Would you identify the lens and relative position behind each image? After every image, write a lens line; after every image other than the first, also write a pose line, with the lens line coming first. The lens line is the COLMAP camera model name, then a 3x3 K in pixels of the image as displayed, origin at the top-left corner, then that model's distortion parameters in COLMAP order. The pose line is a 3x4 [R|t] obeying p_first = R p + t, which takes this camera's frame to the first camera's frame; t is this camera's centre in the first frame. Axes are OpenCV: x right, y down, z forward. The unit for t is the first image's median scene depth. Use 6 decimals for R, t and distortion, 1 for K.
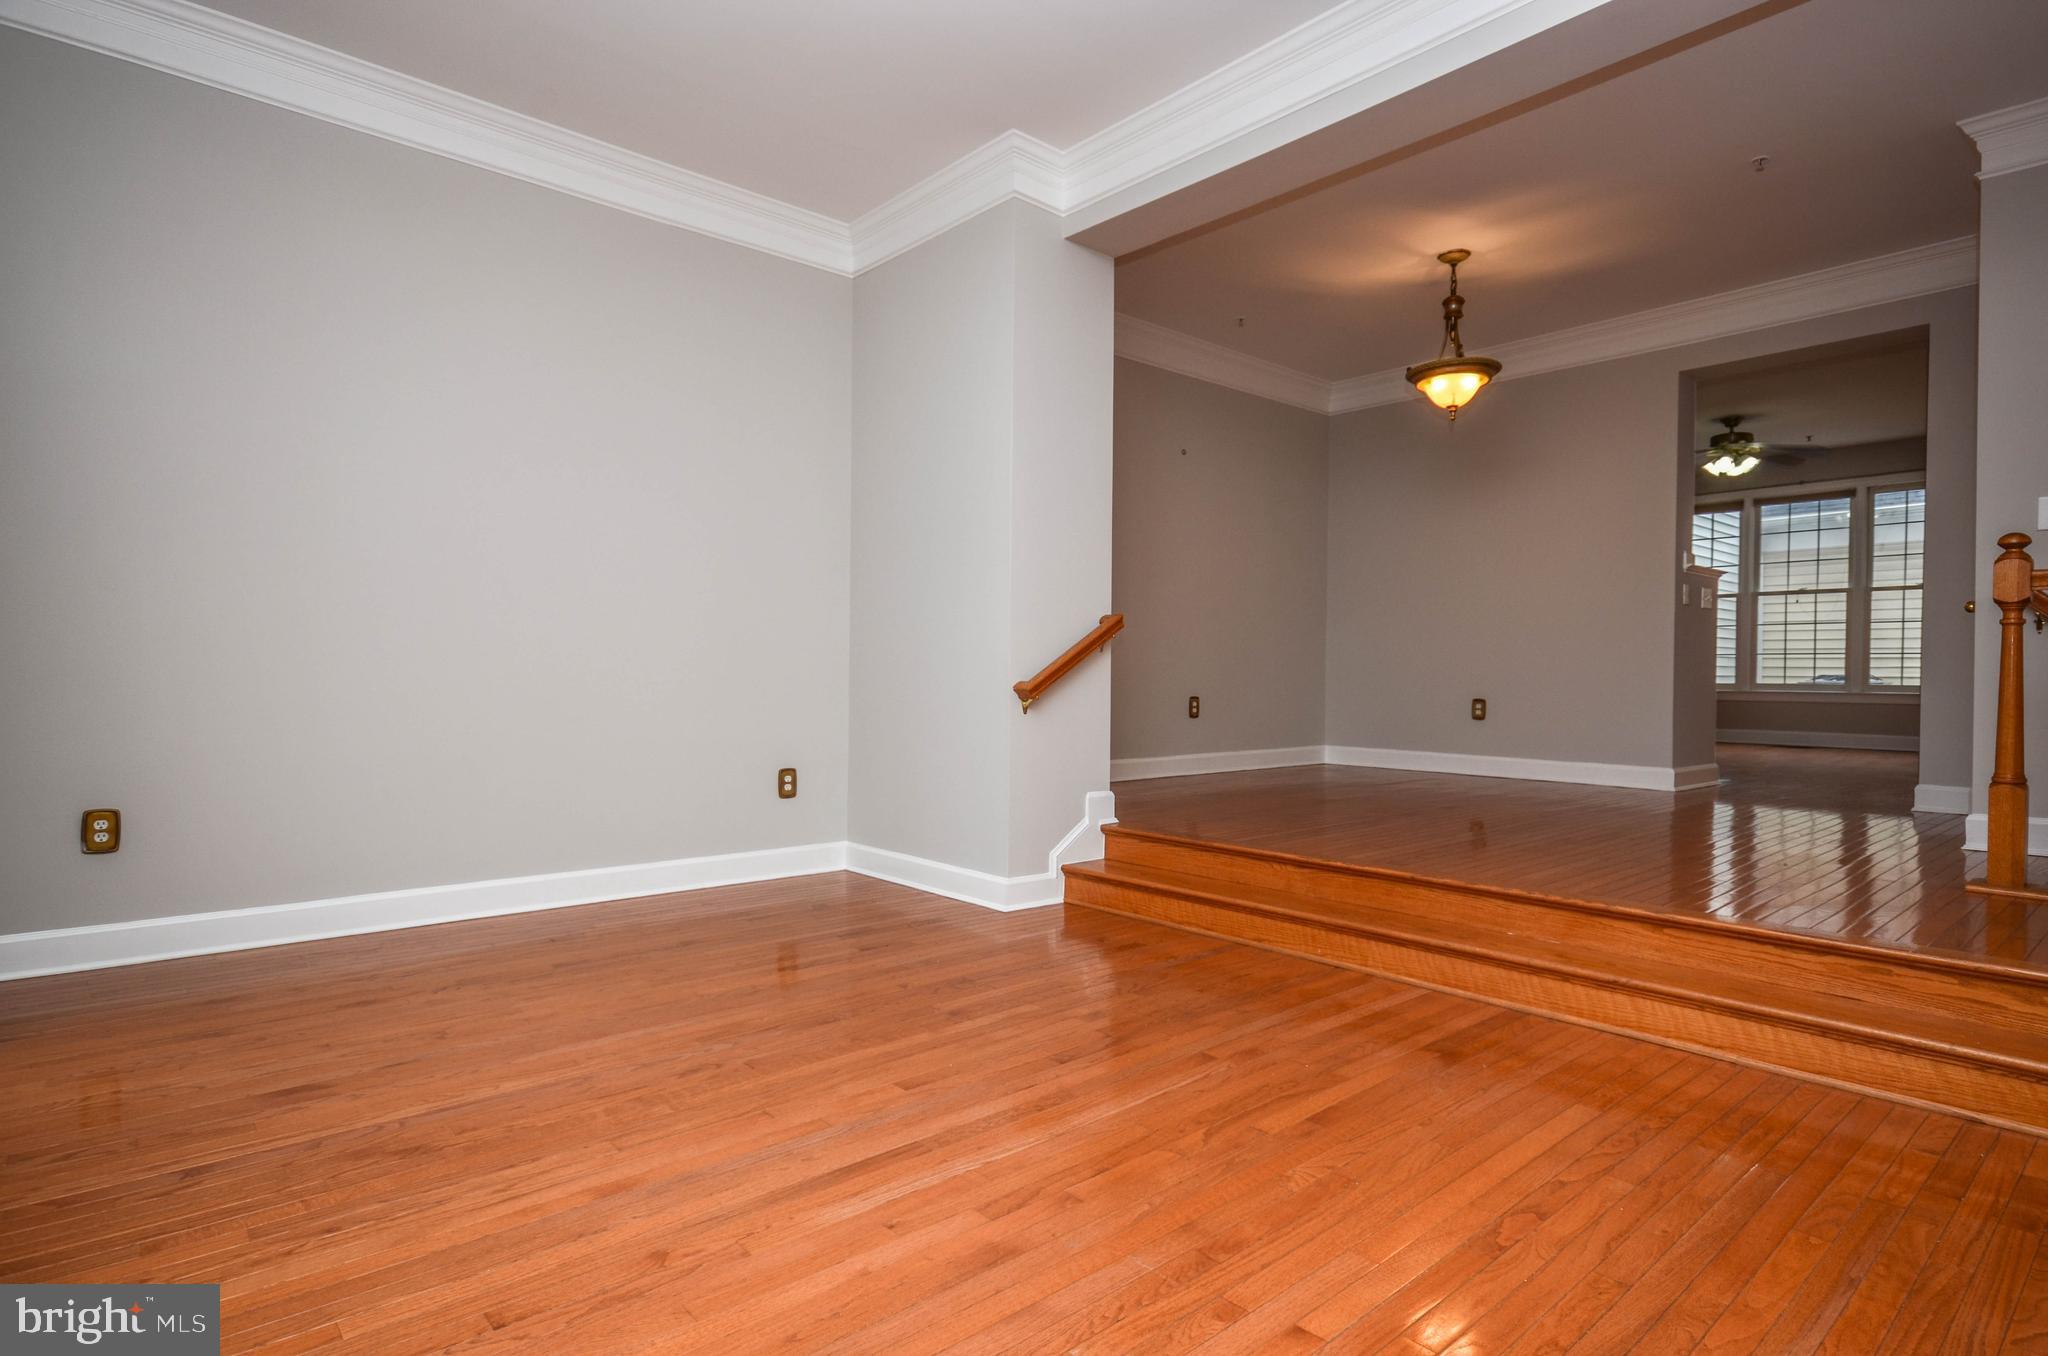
lens RADIAL K [[1064.5, 0, 1051.6], [0, 1064.5, 677.4], [0, 0, 1]] dist [0.016890, 0.000250]
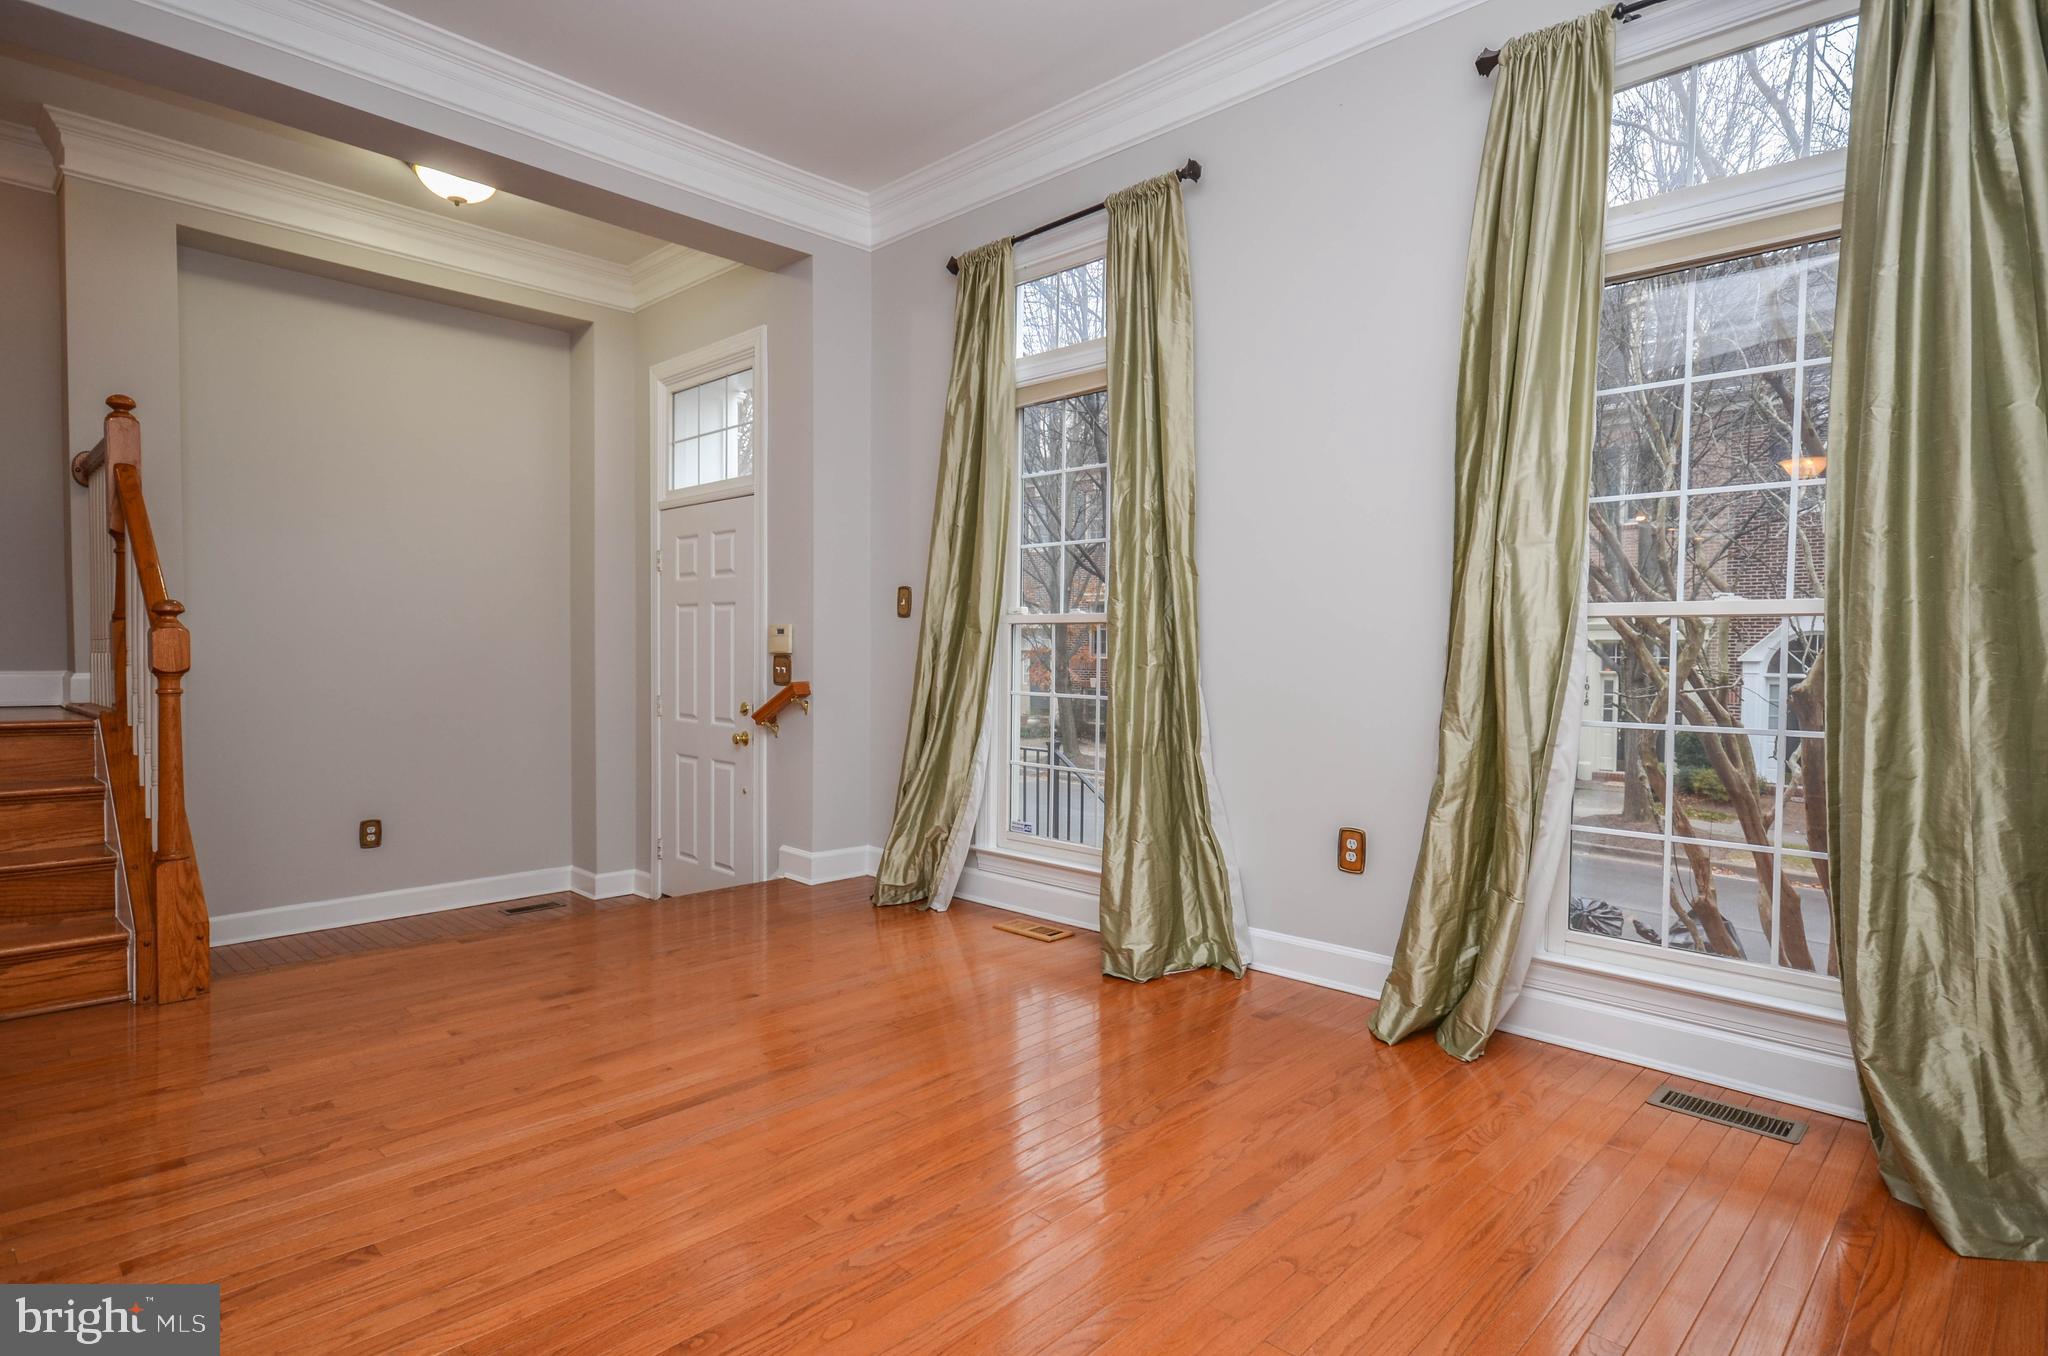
lens RADIAL K [[1064.5, 0, 1051.6], [0, 1064.5, 677.4], [0, 0, 1]] dist [0.016890, 0.000250]
pose [[-0.996210, -0.012062, -0.086140, -0.351656], [-0.014433, 0.999532, 0.026966, -0.041428], [0.085774, 0.028107, -0.995918, 1.617414]]
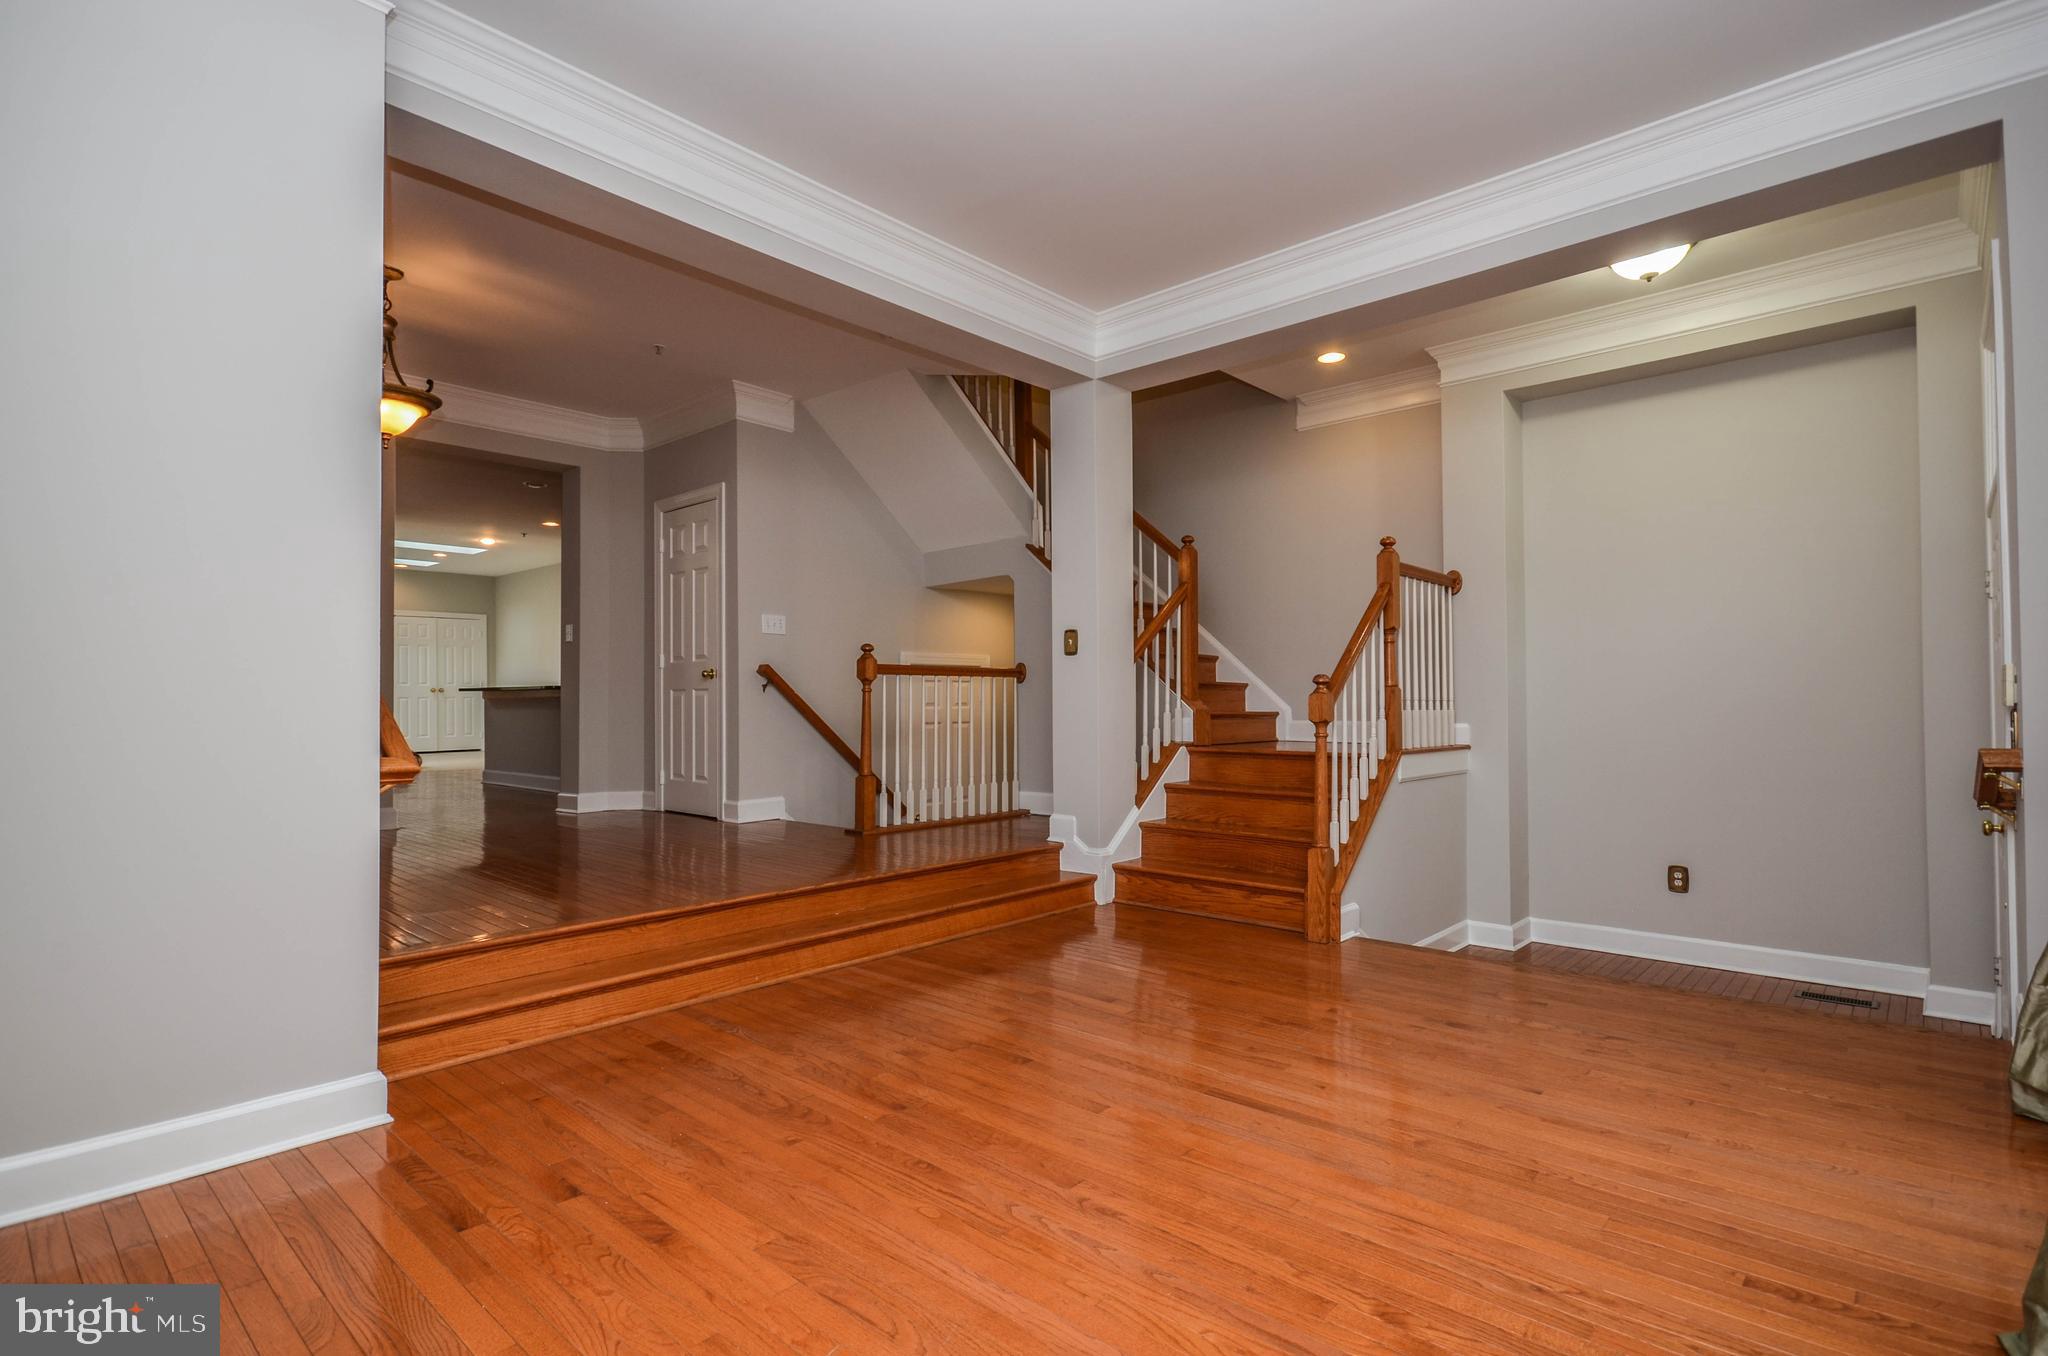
lens RADIAL K [[988.0, 0, 1049.9], [0, 988.0, 683.8], [0, 0, 1]] dist [0.003579, 0.000942]
pose [[-0.117446, 0.014515, 0.992973, -1.027078], [0.005785, 0.999886, -0.013932, -0.044224], [-0.993062, 0.004109, -0.117516, 1.028565]]
